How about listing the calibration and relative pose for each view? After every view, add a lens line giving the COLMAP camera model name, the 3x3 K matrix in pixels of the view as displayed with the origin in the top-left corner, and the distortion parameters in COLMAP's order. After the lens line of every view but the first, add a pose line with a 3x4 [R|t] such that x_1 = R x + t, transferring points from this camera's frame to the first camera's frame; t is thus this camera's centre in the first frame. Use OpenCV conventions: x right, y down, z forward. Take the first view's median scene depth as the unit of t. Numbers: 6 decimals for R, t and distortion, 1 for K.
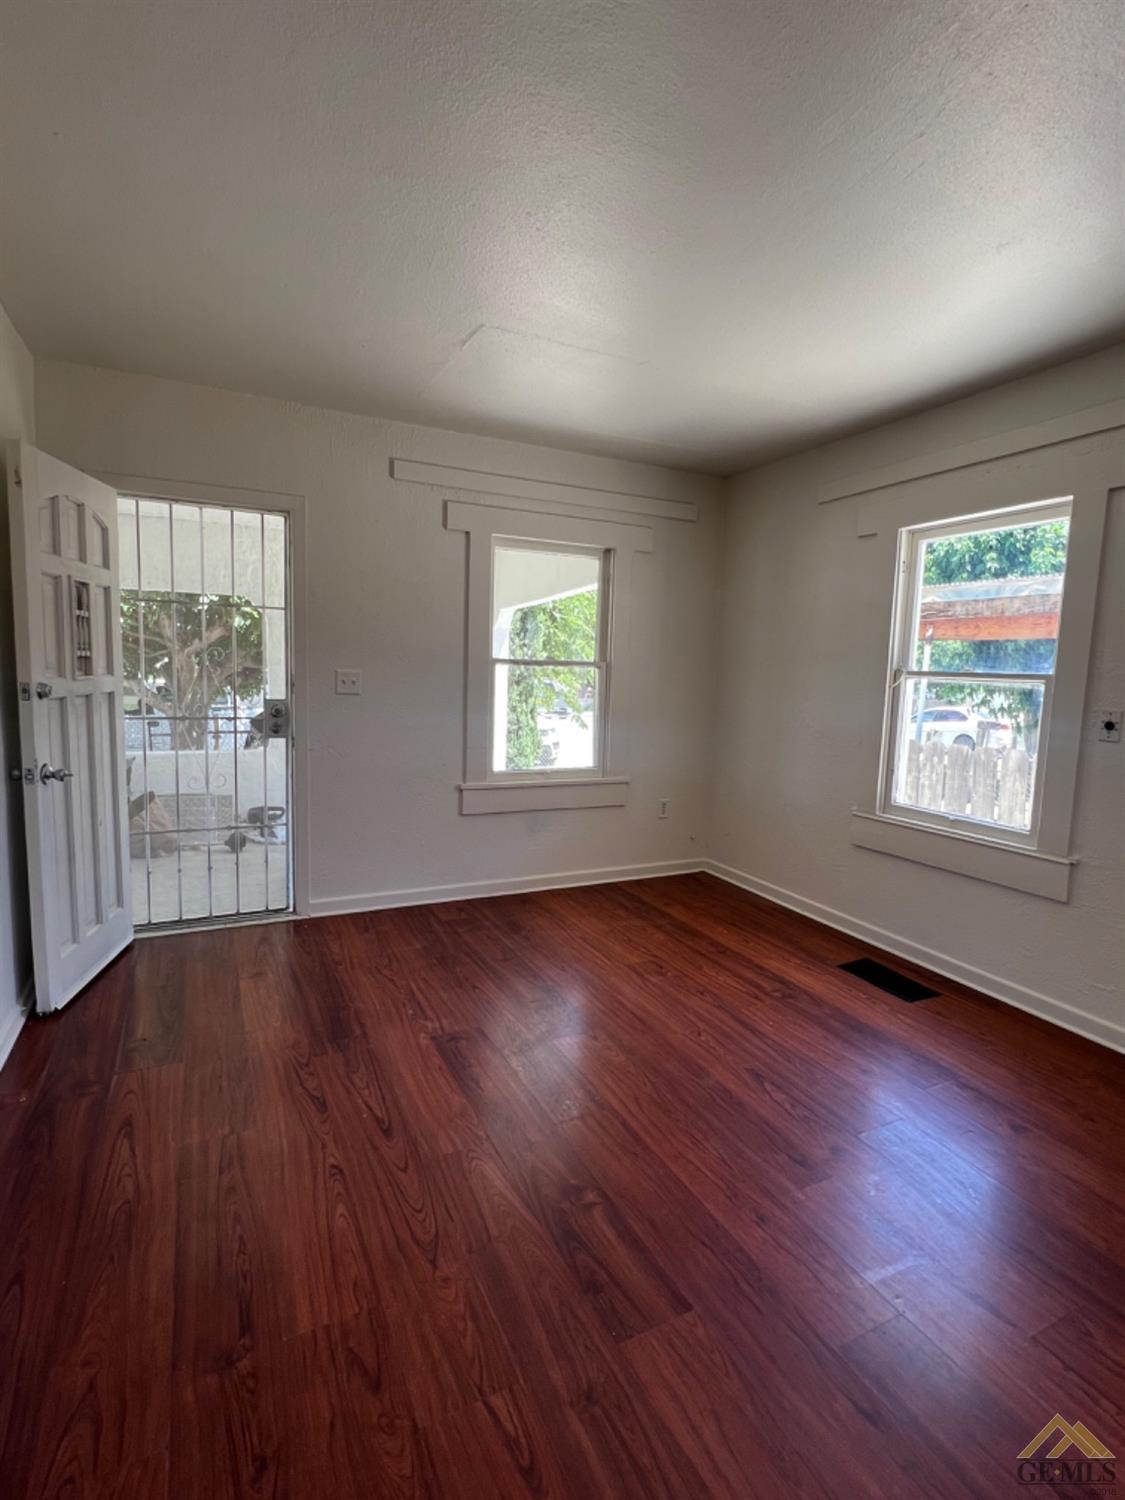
lens RADIAL K [[728.6, 0, 559.7], [0, 728.6, 748.3], [0, 0, 1]] dist [-0.005142, 0.002417]
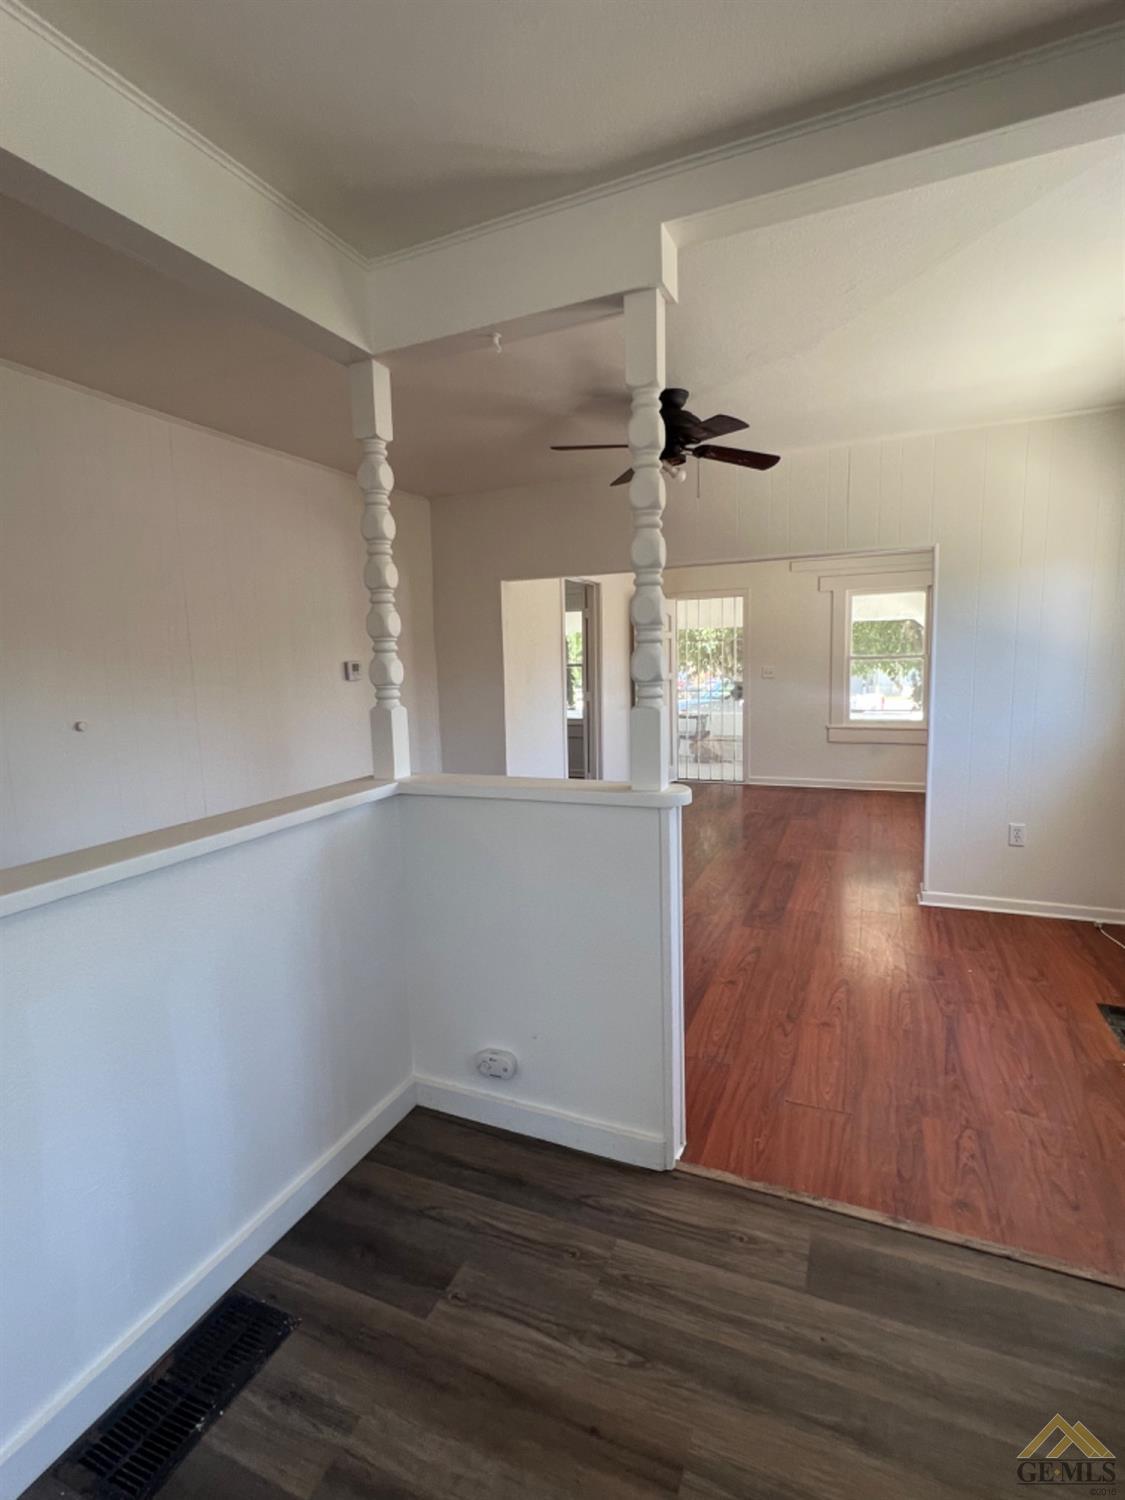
lens RADIAL K [[728.6, 0, 566.2], [0, 728.6, 736.3], [0, 0, 1]] dist [-0.005142, 0.002417]
pose [[0.651560, 0.032609, -0.757896, 0.934376], [-0.036729, 0.999260, 0.011419, 0.090711], [0.757707, 0.020397, 0.652276, -0.808385]]
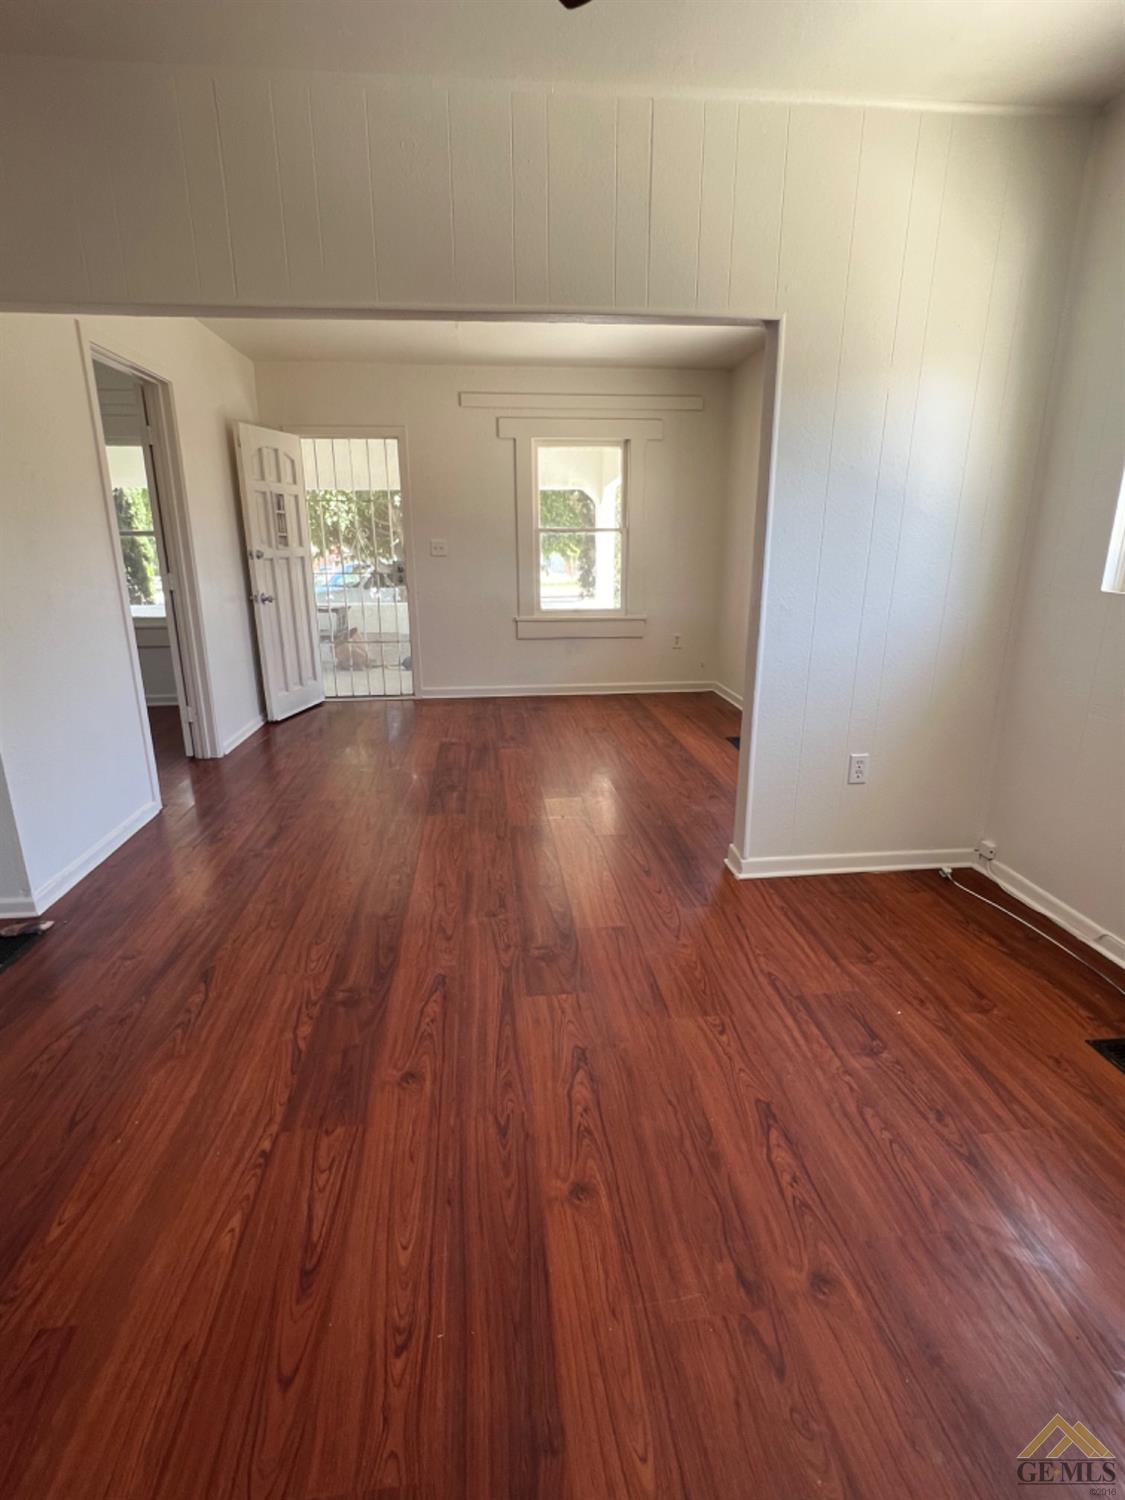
lens RADIAL K [[728.6, 0, 559.9], [0, 728.6, 748.0], [0, 0, 1]] dist [-0.005142, 0.002417]
pose [[0.938103, 0.061922, -0.340777, 0.524293], [-0.005688, 0.986510, 0.163600, 0.076795], [0.346310, -0.151535, 0.925800, -0.427756]]
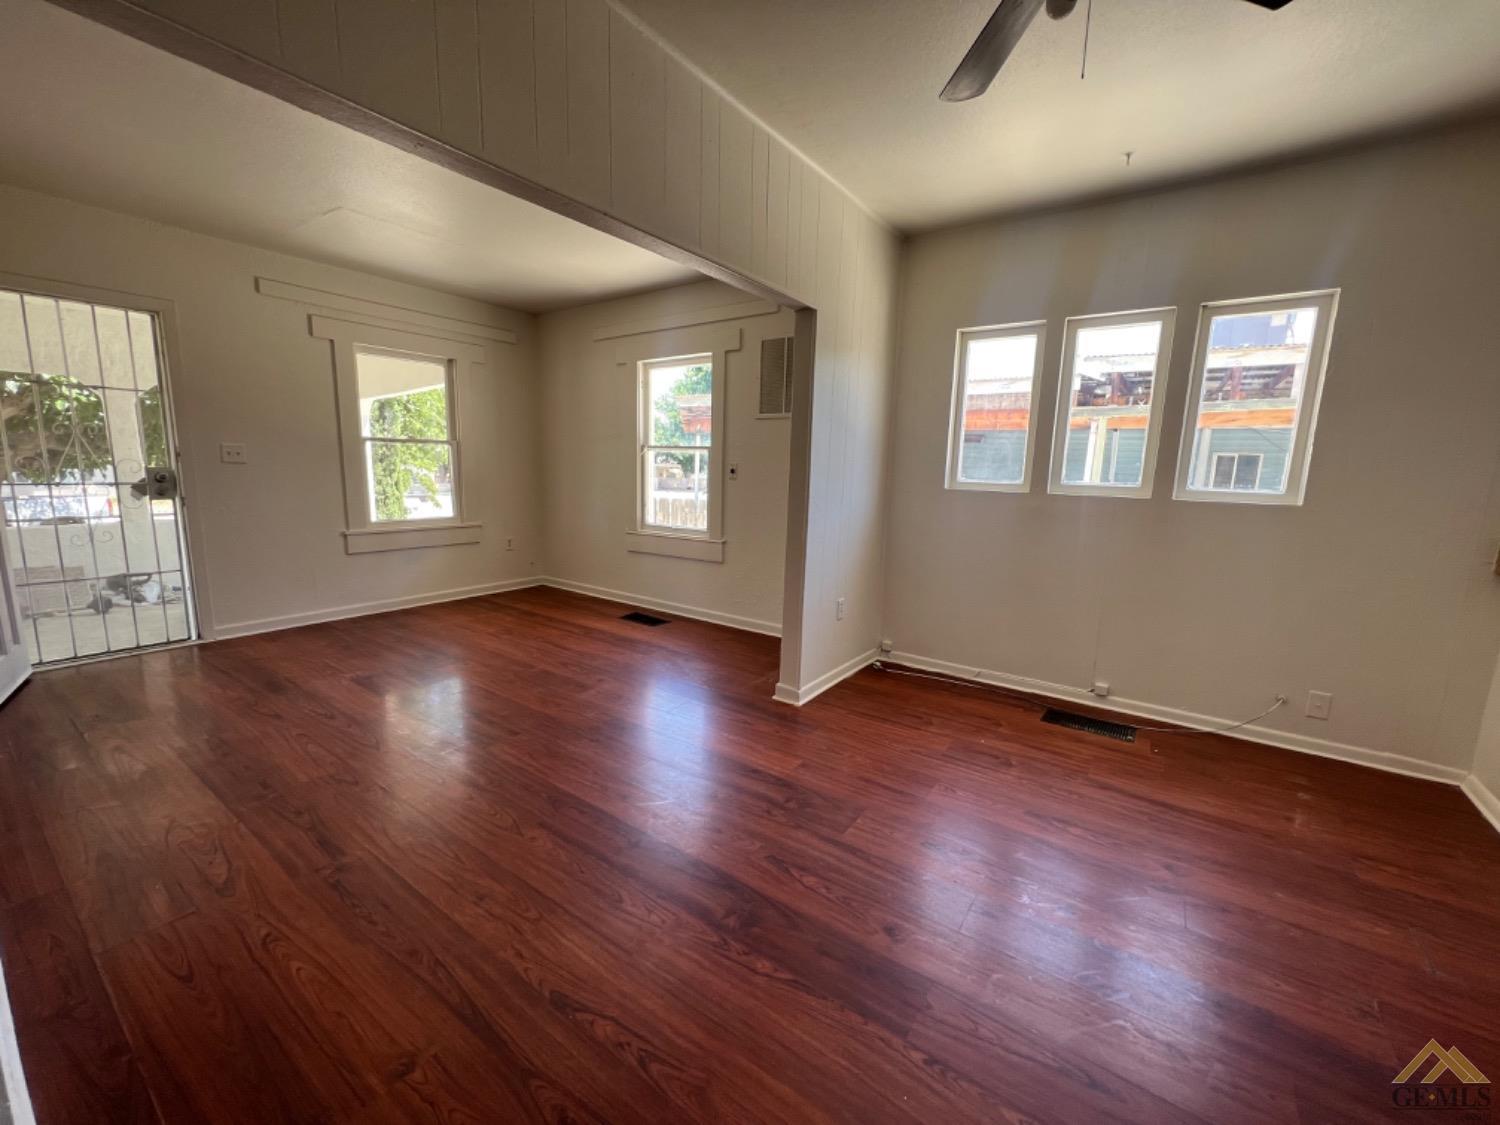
lens RADIAL K [[602.4, 0, 745.8], [0, 602.4, 562.3], [0, 0, 1]] dist [-0.002808, 0.000819]
pose [[0.879746, -0.084518, 0.467871, -0.010040], [0.055003, 0.995558, 0.076417, 0.069415], [-0.472251, -0.041493, 0.880487, -0.365960]]
